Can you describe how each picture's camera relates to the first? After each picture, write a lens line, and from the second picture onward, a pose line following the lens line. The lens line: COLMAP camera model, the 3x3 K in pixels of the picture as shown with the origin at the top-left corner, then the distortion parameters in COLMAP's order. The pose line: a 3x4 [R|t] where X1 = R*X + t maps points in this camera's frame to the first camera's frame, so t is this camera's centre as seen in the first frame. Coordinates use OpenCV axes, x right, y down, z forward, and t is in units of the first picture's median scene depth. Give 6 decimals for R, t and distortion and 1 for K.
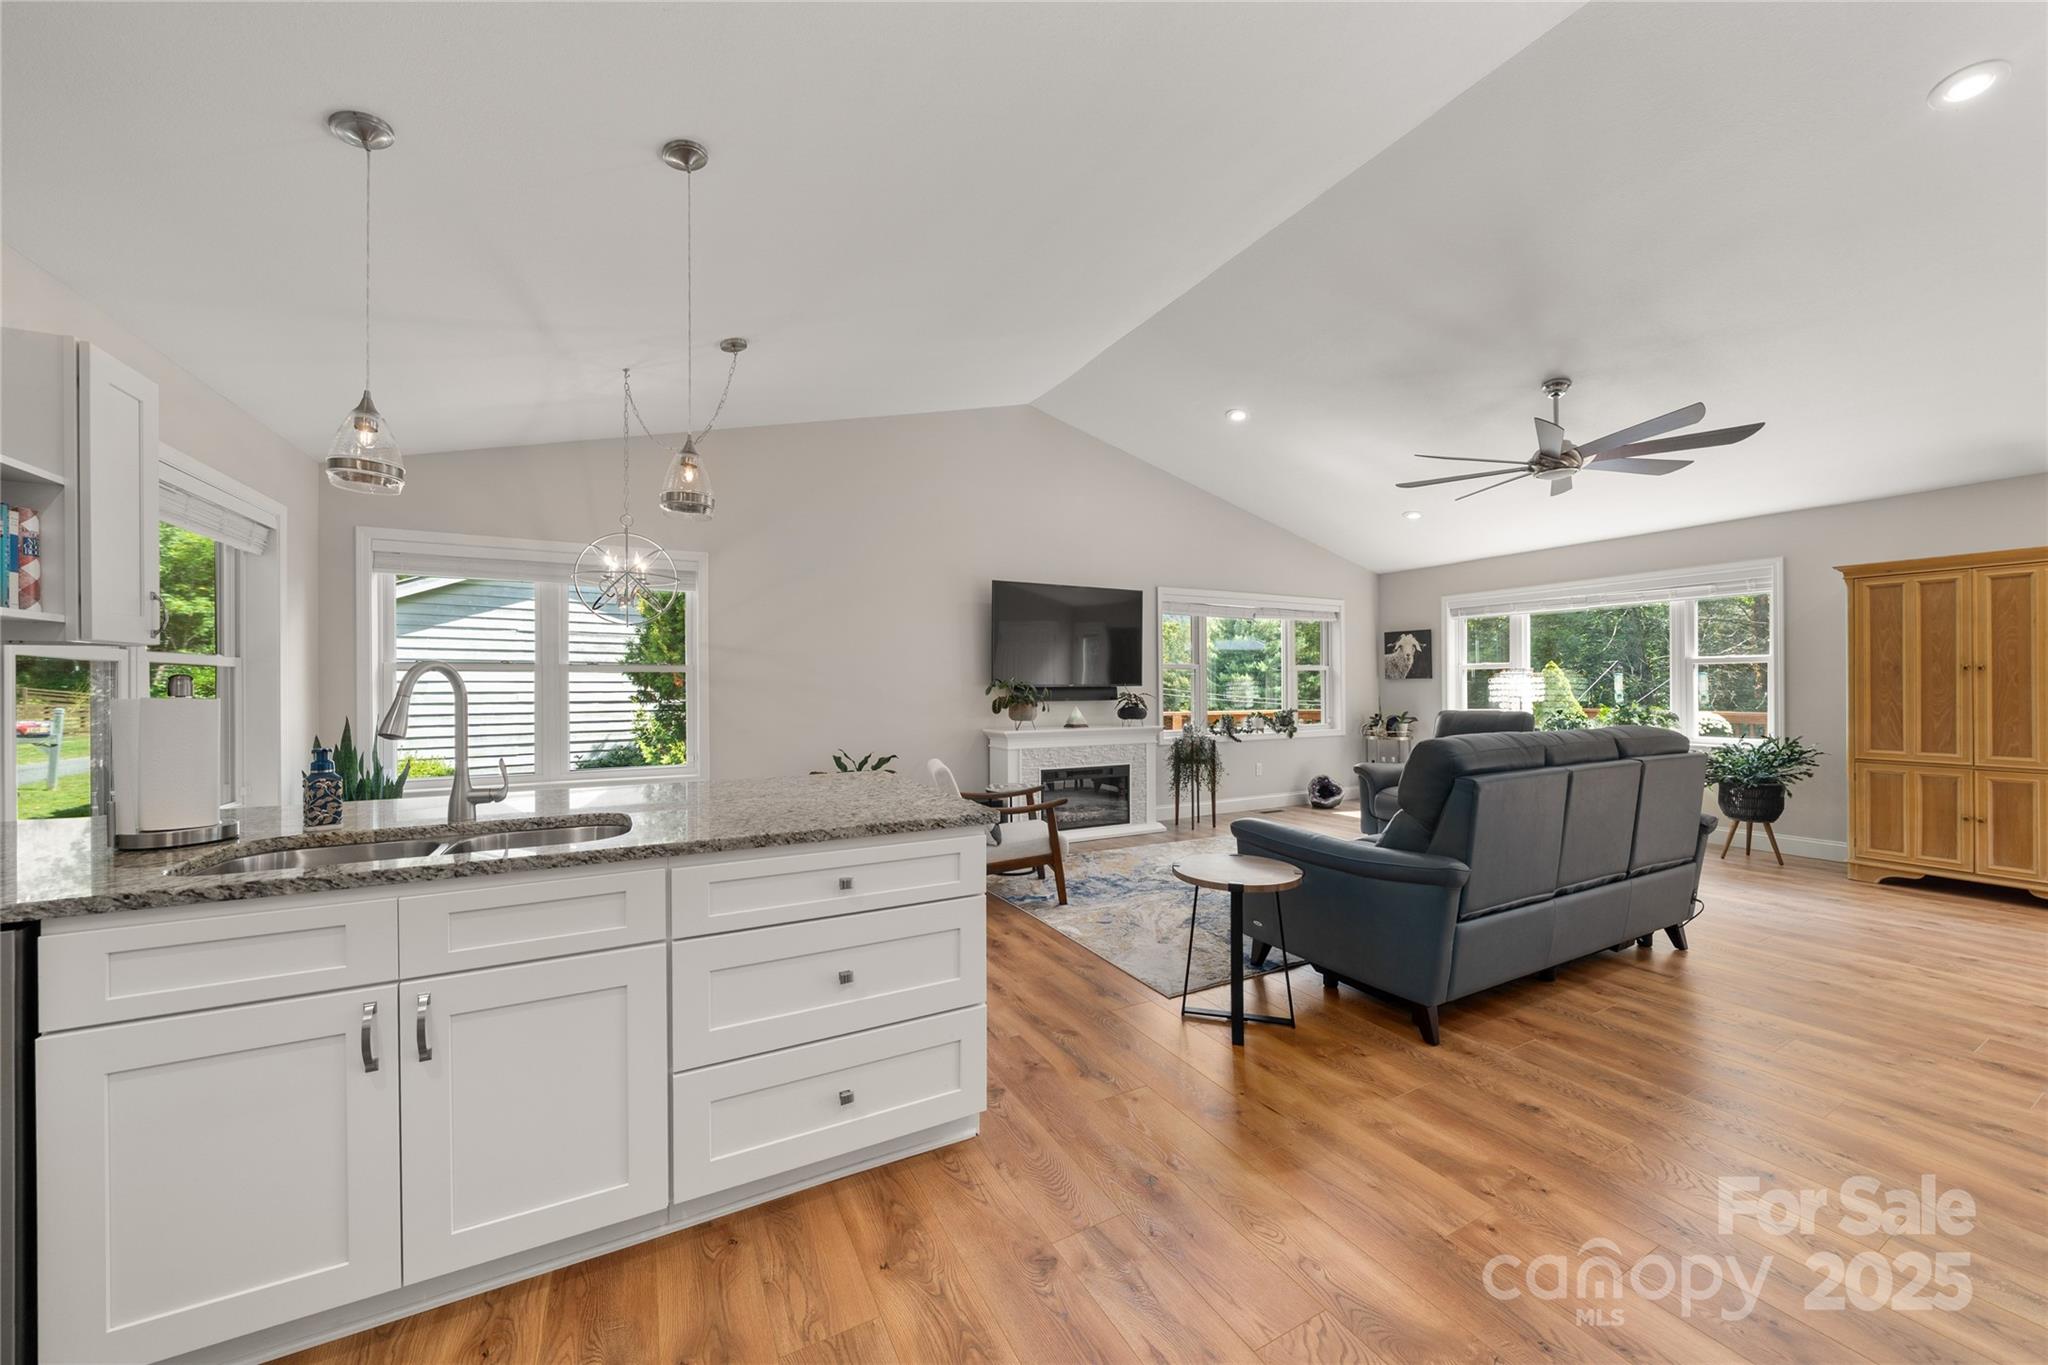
lens RADIAL K [[722.5, 0, 1019.8], [0, 722.5, 686.7], [0, 0, 1]] dist [-0.006465, 0.000102]
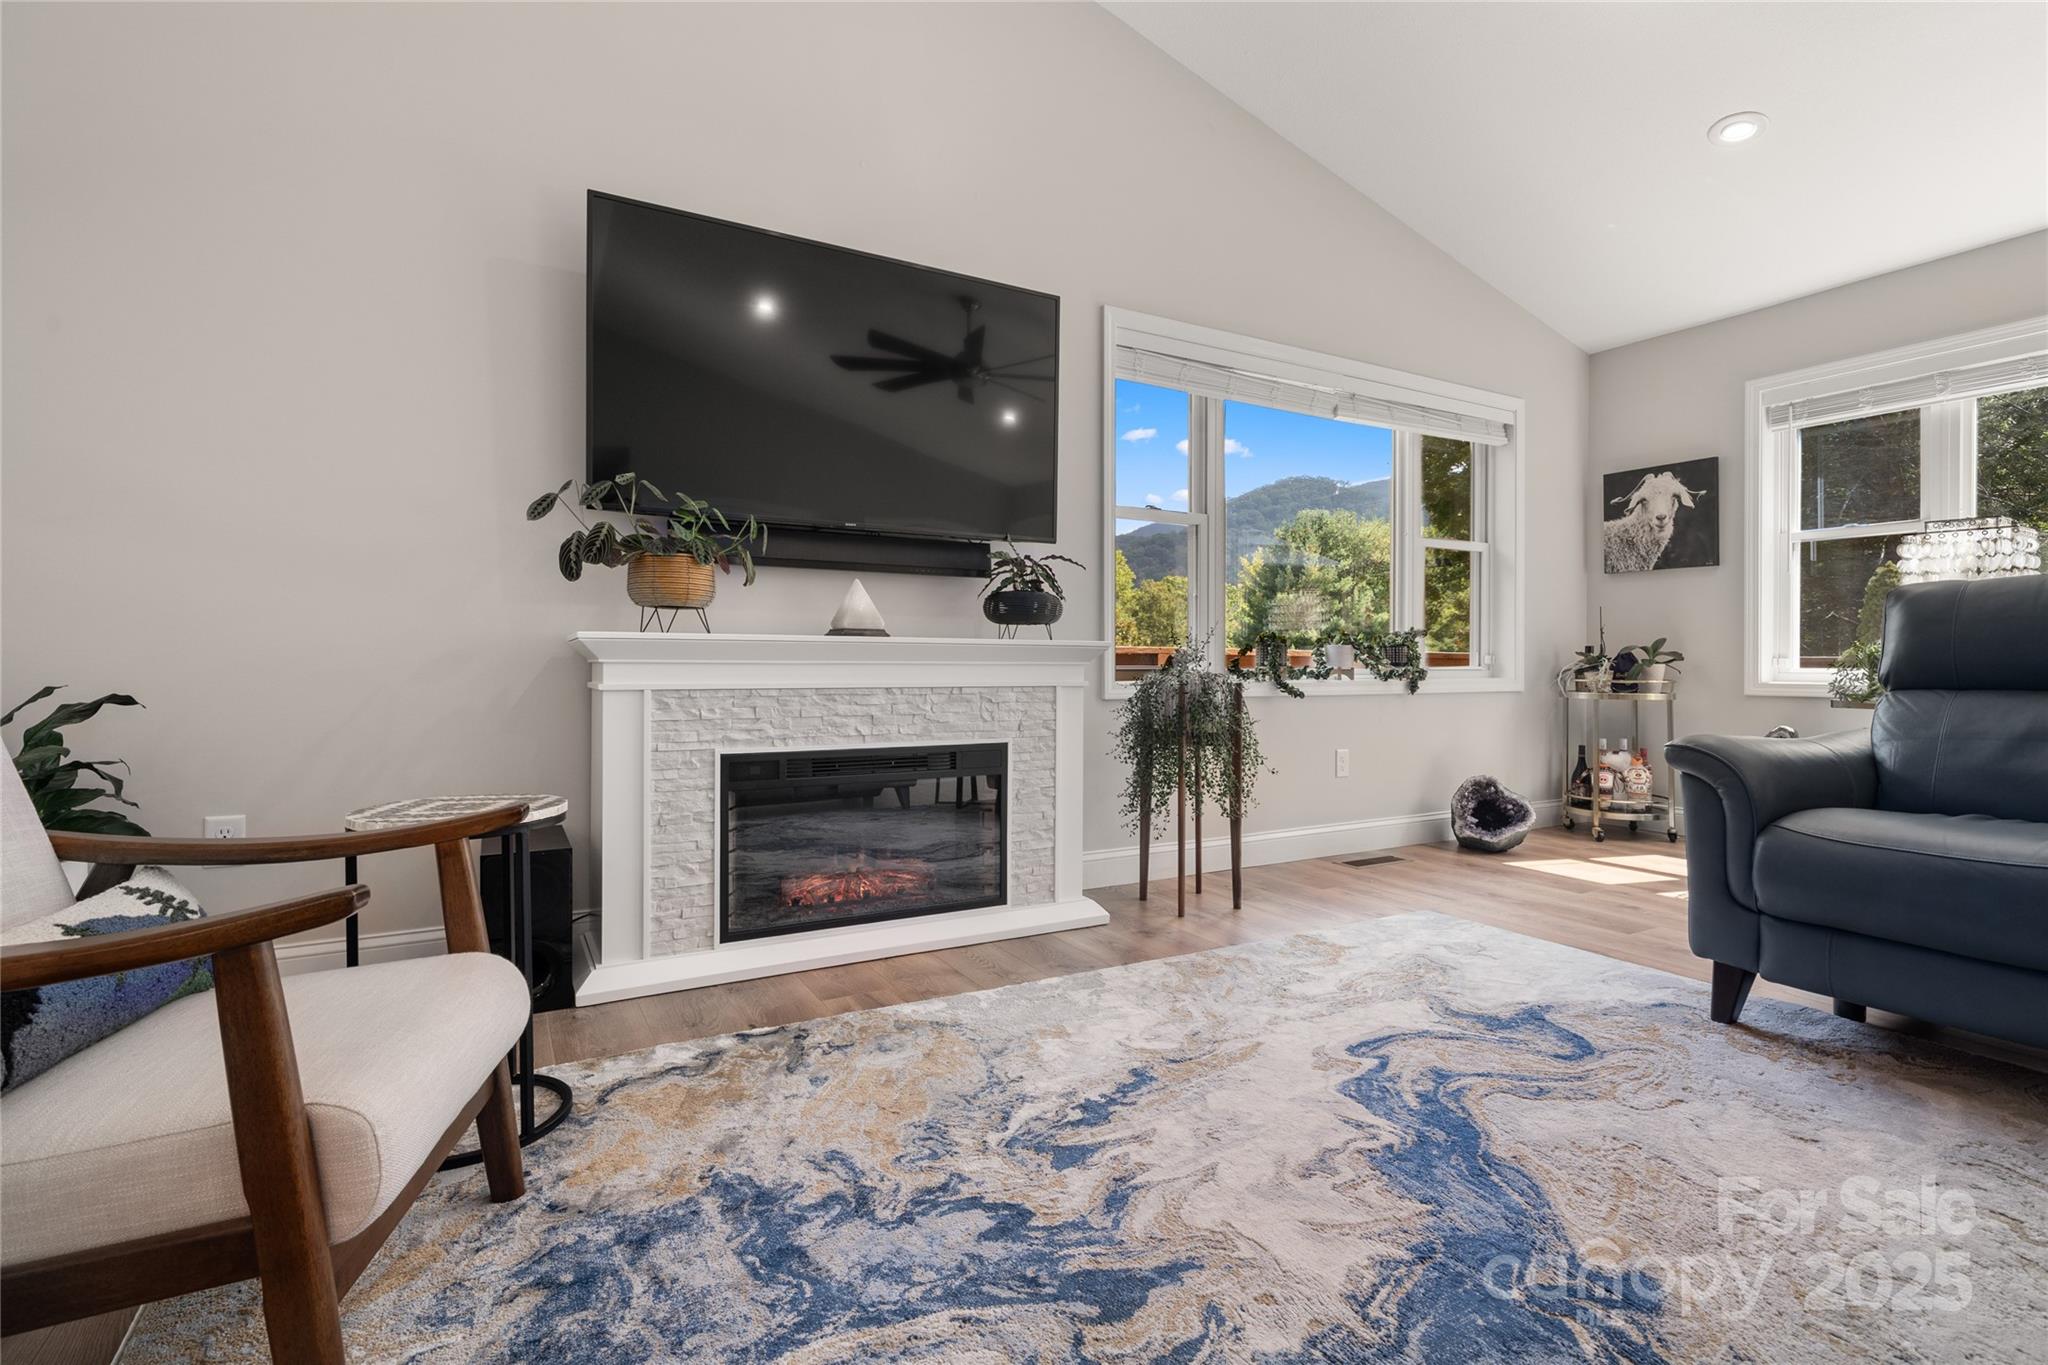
lens RADIAL K [[945.7, 0, 1027.6], [0, 945.7, 673.6], [0, 0, 1]] dist [-0.000128, -0.000174]
pose [[0.999366, 0.008603, 0.034553, 0.161129], [-0.008960, 0.999908, 0.010198, 0.074942], [-0.034462, -0.010501, 0.999351, 0.578811]]
